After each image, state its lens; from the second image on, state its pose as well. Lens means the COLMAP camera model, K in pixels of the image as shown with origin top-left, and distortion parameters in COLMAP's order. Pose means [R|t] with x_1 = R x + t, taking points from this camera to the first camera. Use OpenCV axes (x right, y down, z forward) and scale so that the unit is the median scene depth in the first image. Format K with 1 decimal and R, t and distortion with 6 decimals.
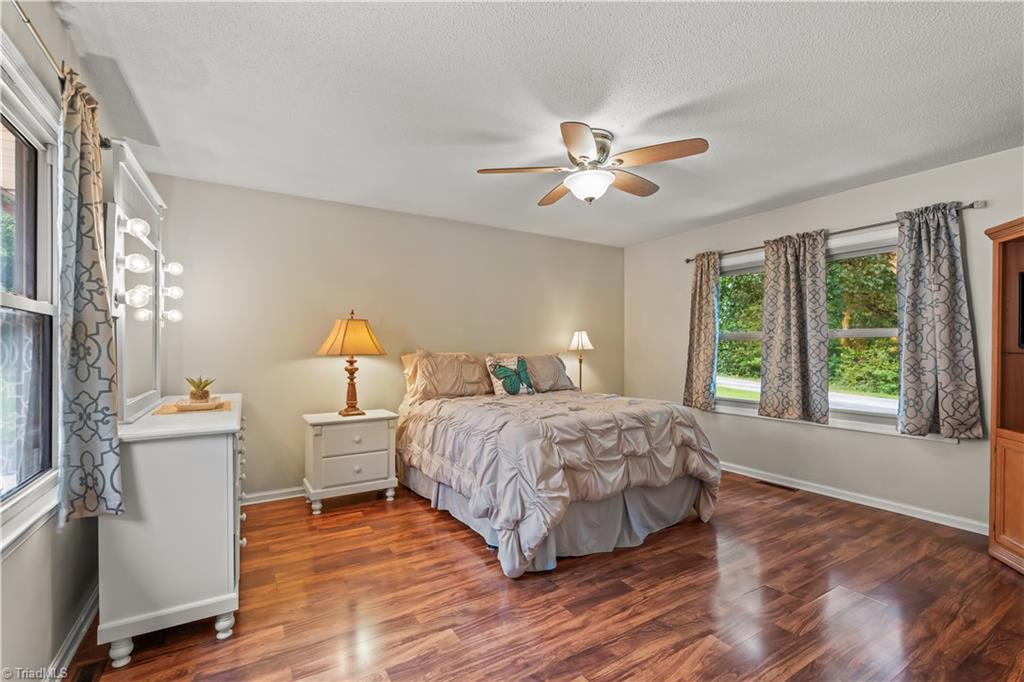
lens RADIAL K [[451.8, 0, 510.2], [0, 451.8, 347.7], [0, 0, 1]] dist [-0.007692, 0.000517]
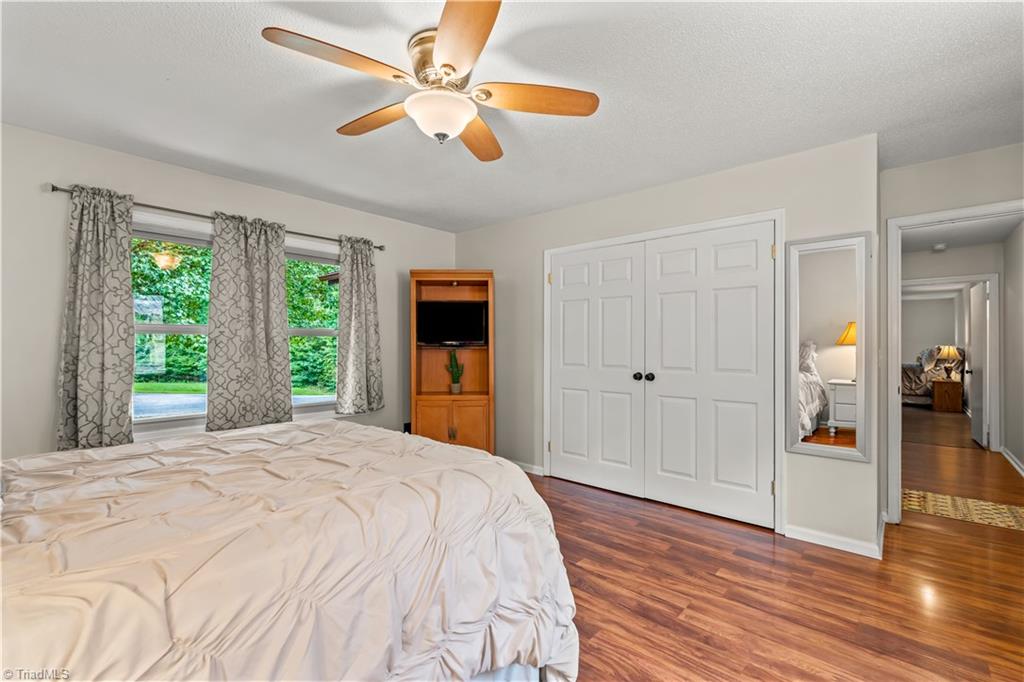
lens RADIAL K [[451.8, 0, 509.3], [0, 451.8, 342.4], [0, 0, 1]] dist [-0.007692, 0.000517]
pose [[-0.300791, 0.001811, 0.953688, -0.735457], [-0.003925, 0.999987, -0.003137, -0.007996], [-0.953682, -0.004687, -0.300780, 1.533284]]
